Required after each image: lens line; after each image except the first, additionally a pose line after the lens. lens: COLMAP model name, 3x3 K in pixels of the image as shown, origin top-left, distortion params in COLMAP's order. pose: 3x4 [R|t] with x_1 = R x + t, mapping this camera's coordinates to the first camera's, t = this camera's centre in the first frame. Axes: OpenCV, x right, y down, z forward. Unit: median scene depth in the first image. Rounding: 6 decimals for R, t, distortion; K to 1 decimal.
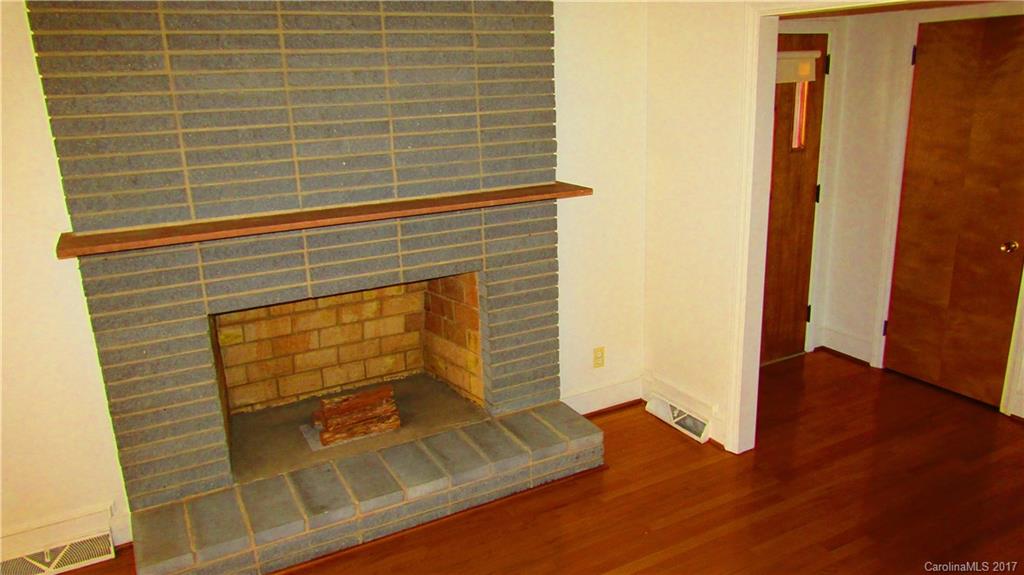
lens RADIAL K [[730.6, 0, 512.0], [0, 730.6, 287.5], [0, 0, 1]] dist [-0.010797, -0.003168]
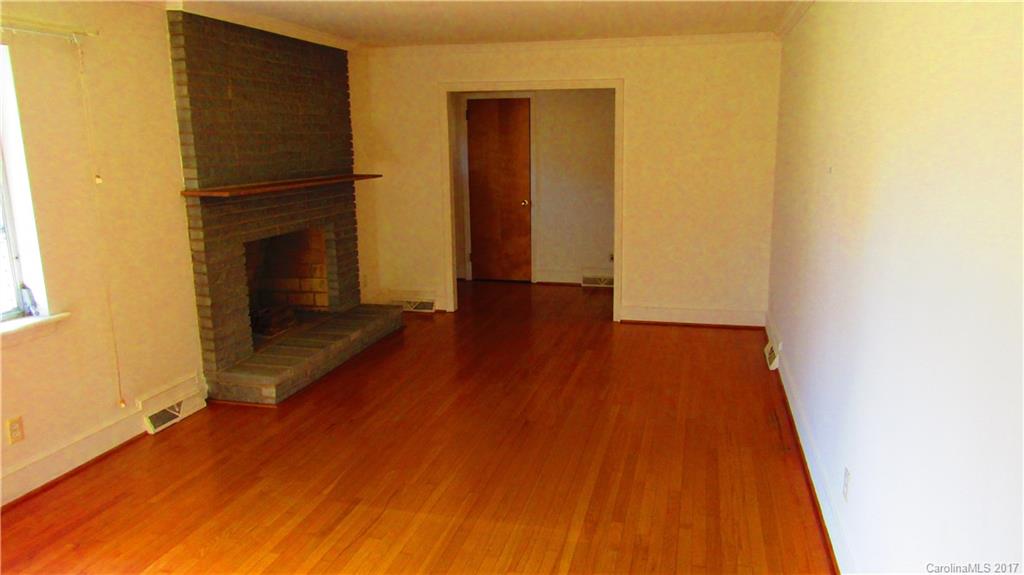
lens RADIAL K [[730.6, 0, 512.0], [0, 730.6, 287.5], [0, 0, 1]] dist [-0.010797, -0.003168]
pose [[0.681248, -0.121926, 0.721828, -0.937549], [0.193007, 0.981060, -0.016442, 0.218848], [-0.706152, 0.150519, 0.691877, -0.437704]]
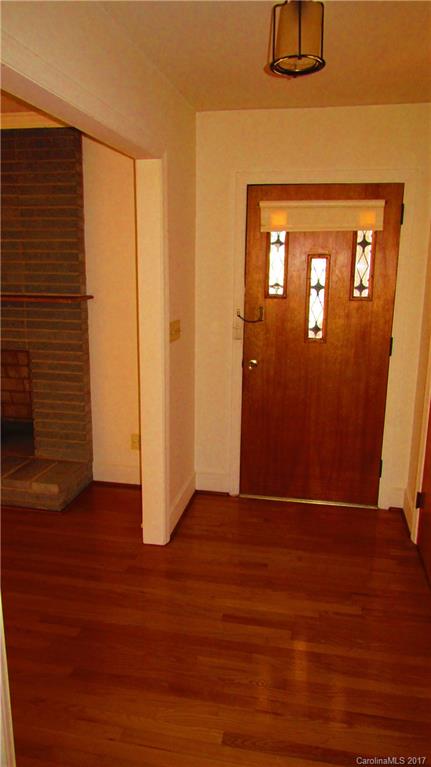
lens RADIAL K [[547.2, 0, 215.5], [0, 547.2, 383.5], [0, 0, 1]] dist [-0.010797, -0.003168]
pose [[0.771989, 0.180309, -0.609526, 0.852842], [-0.211293, 0.977187, 0.021459, -0.056910], [0.599491, 0.112222, 0.792475, 0.353318]]
